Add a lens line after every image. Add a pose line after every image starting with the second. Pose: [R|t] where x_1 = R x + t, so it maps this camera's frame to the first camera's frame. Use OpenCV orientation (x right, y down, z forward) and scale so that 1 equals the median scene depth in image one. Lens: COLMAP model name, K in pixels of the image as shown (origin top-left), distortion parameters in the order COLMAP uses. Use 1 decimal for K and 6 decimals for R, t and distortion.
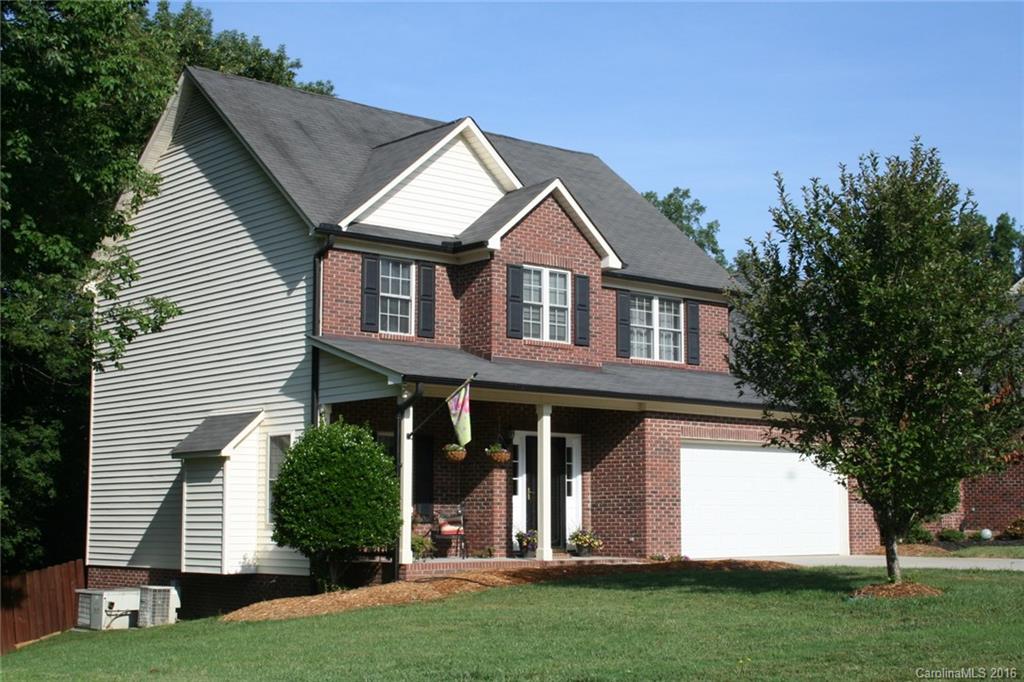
lens RADIAL K [[1532.8, 0, 512.2], [0, 1532.8, 341.0], [0, 0, 1]] dist [0.001870, 0.000000]
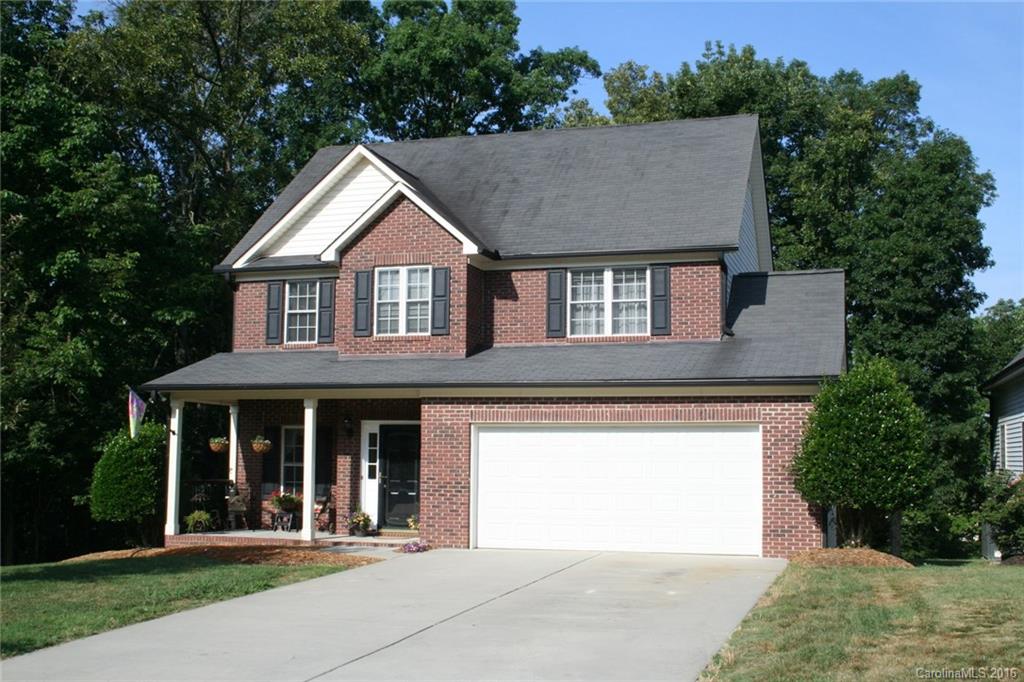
lens RADIAL K [[1183.8, 0, 512.2], [0, 1183.8, 341.8], [0, 0, 1]] dist [-0.073495, 0.000000]
pose [[0.503593, -0.082859, -0.859959, 0.767472], [0.091312, 0.994920, -0.042391, 0.046485], [0.859102, -0.057177, 0.508600, 0.644804]]
